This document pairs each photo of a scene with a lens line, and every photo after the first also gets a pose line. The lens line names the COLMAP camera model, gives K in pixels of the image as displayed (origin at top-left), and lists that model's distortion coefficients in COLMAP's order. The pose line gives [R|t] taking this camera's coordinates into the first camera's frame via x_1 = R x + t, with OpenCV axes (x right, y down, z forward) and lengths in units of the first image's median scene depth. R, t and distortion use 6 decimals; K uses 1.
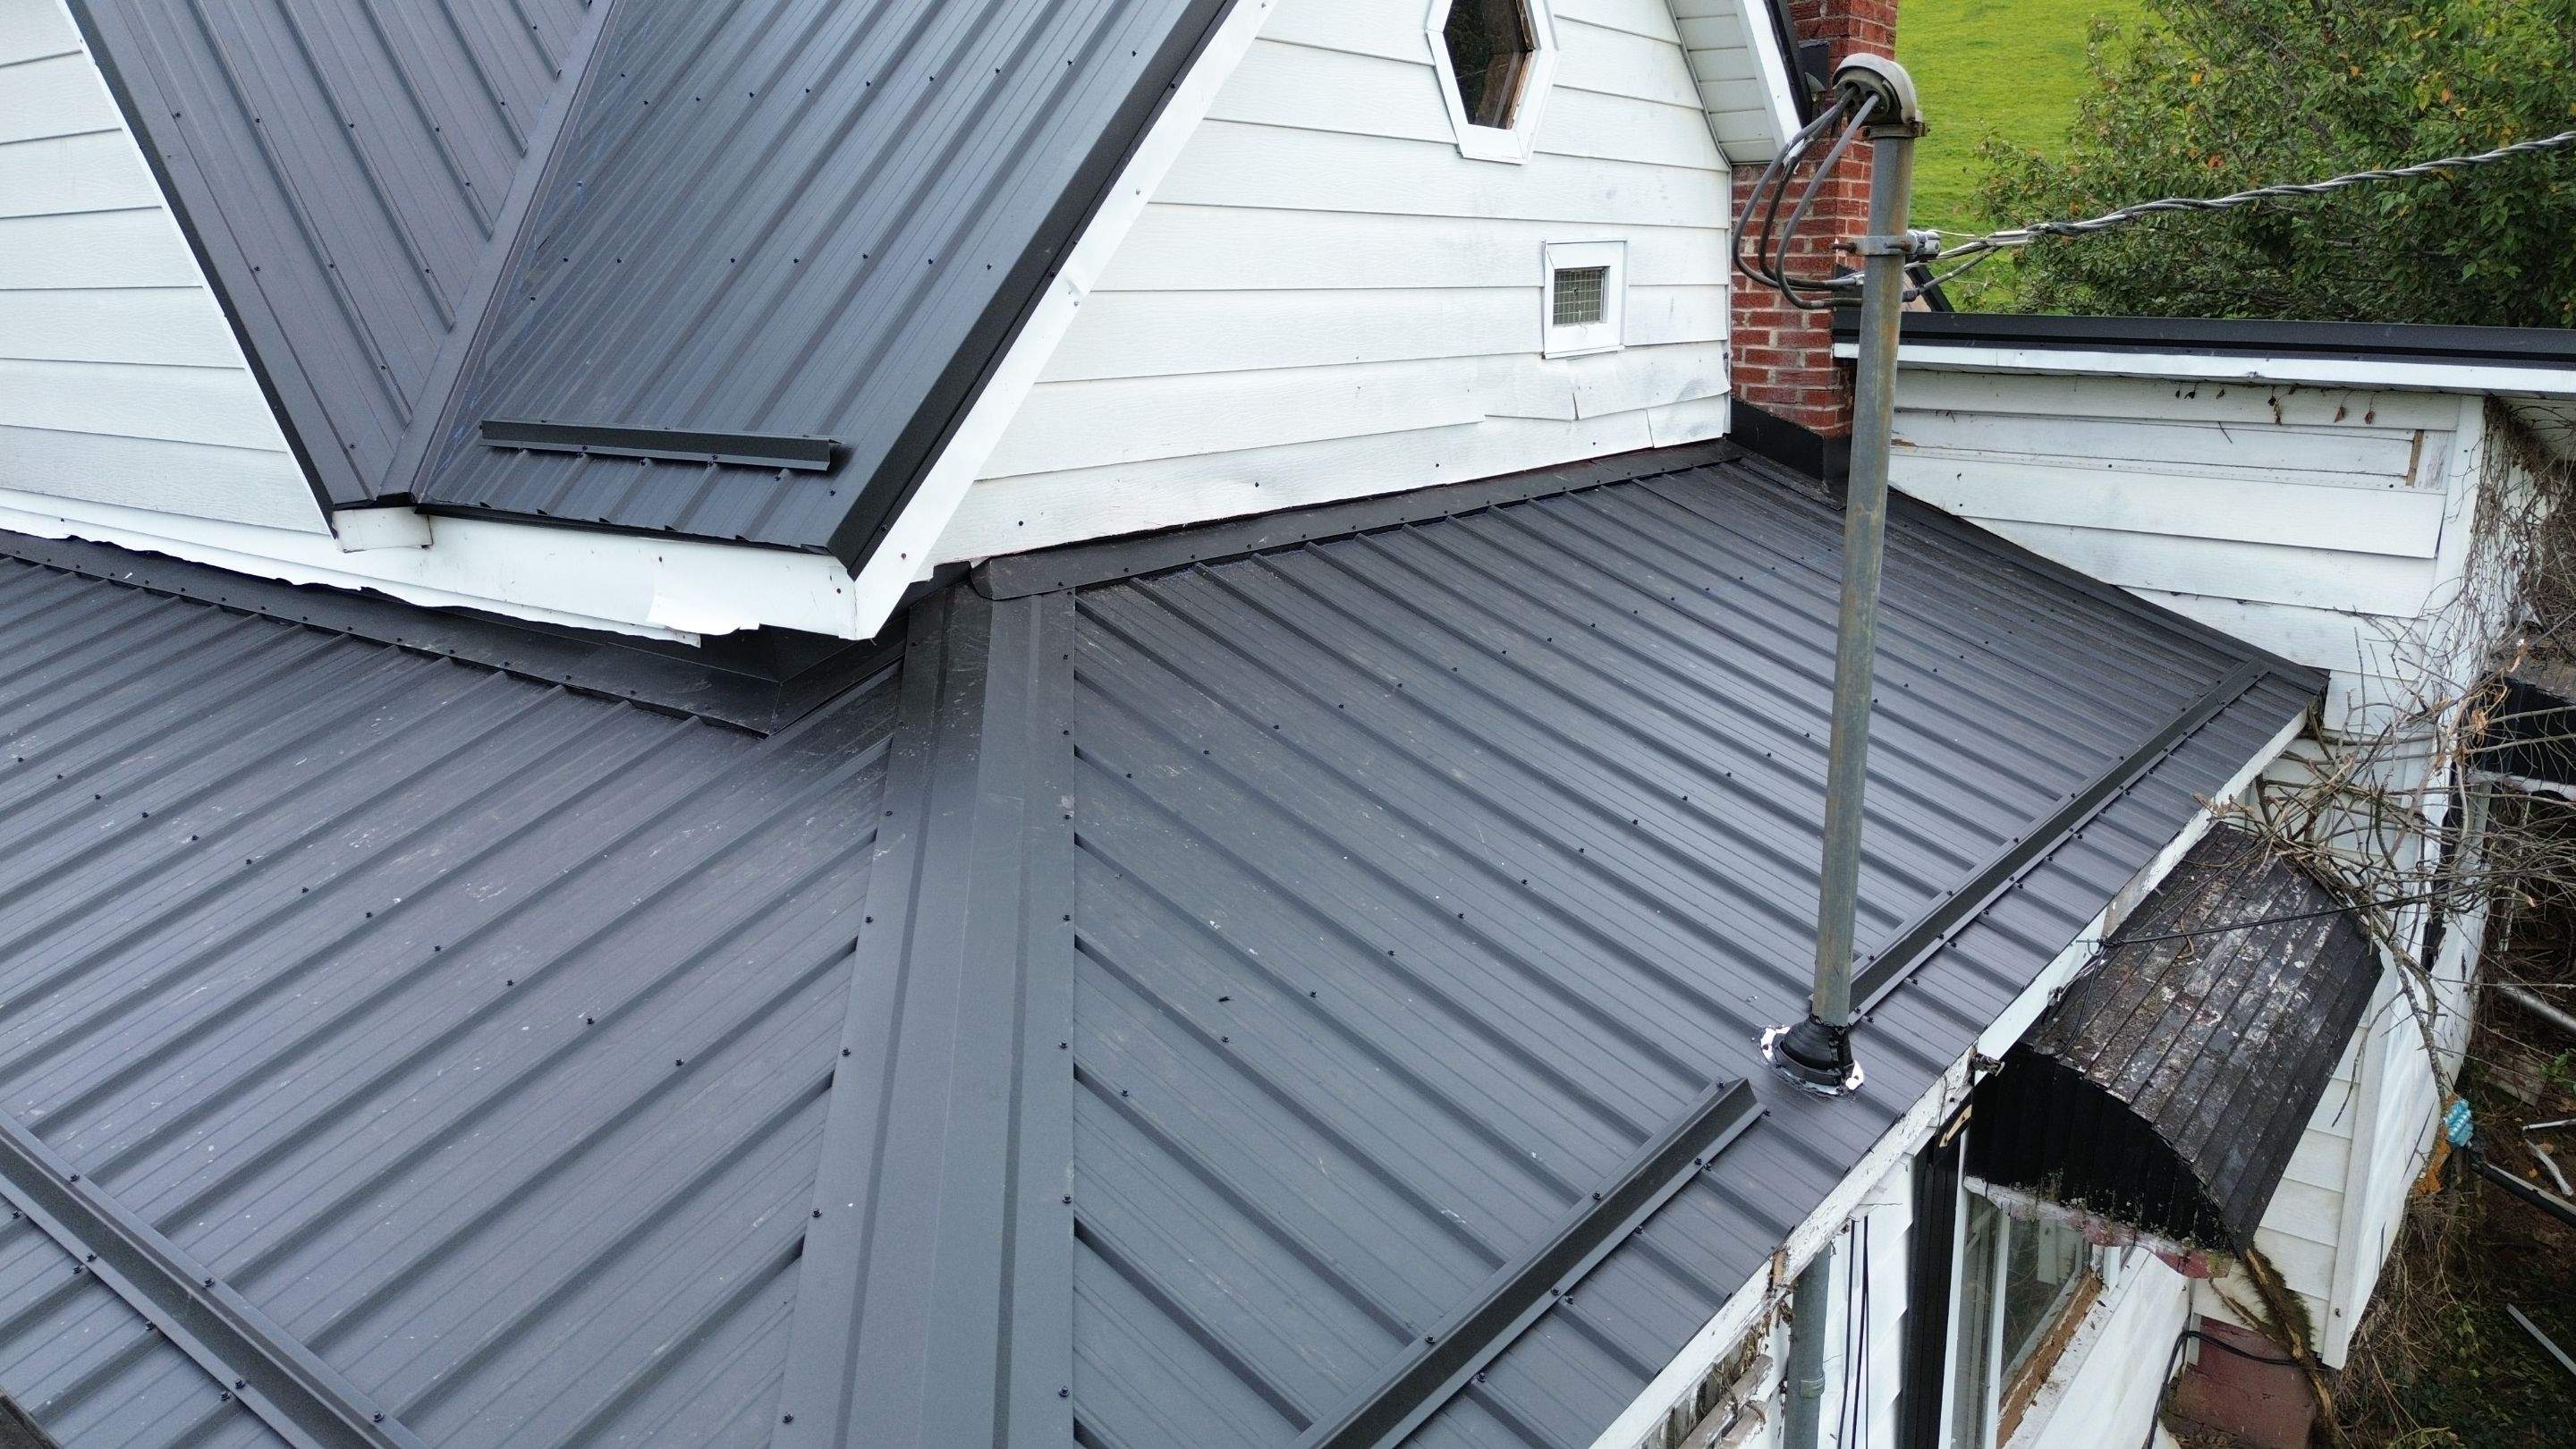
lens RADIAL K [[1832.8, 0, 1281.4], [0, 1832.8, 716.6], [0, 0, 1]] dist [0.075093, -0.073067]
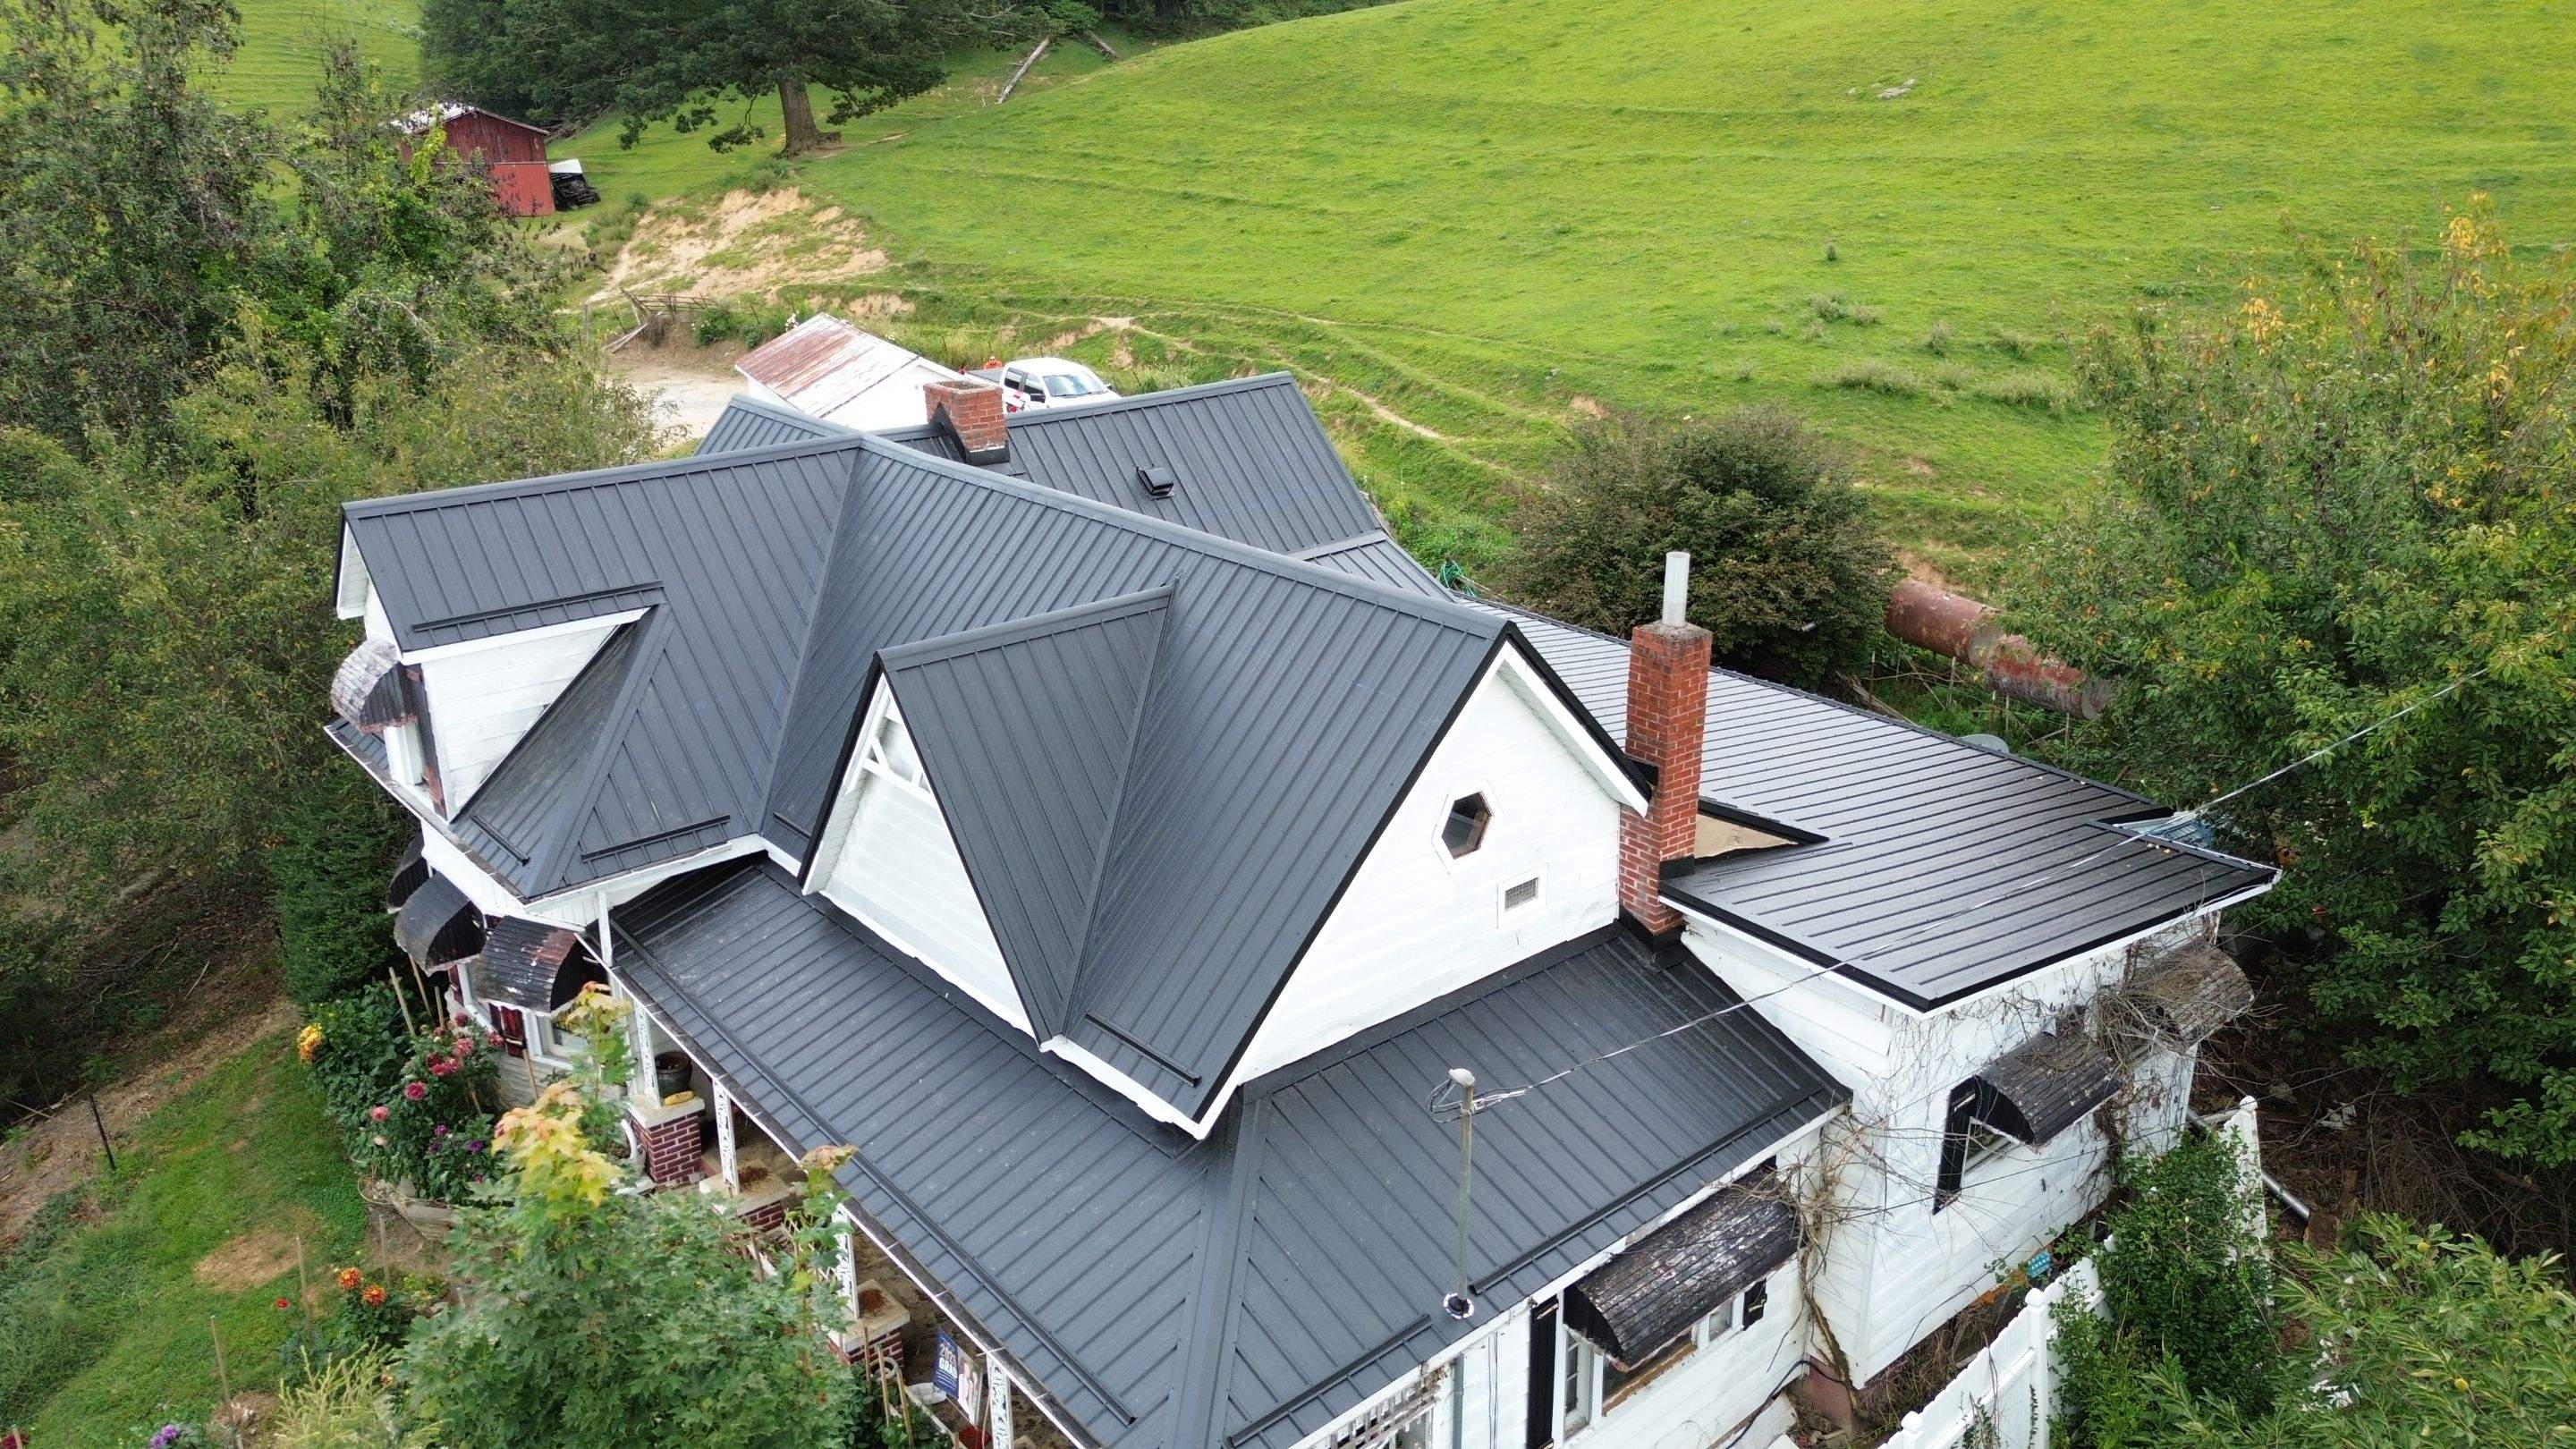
lens RADIAL K [[1832.8, 0, 1281.4], [0, 1832.8, 716.6], [0, 0, 1]] dist [0.075093, -0.073067]
pose [[0.977708, 0.067723, -0.198749, 0.327351], [-0.045699, 0.992500, 0.113382, -0.736415], [0.204937, -0.101772, 0.973470, -1.332605]]
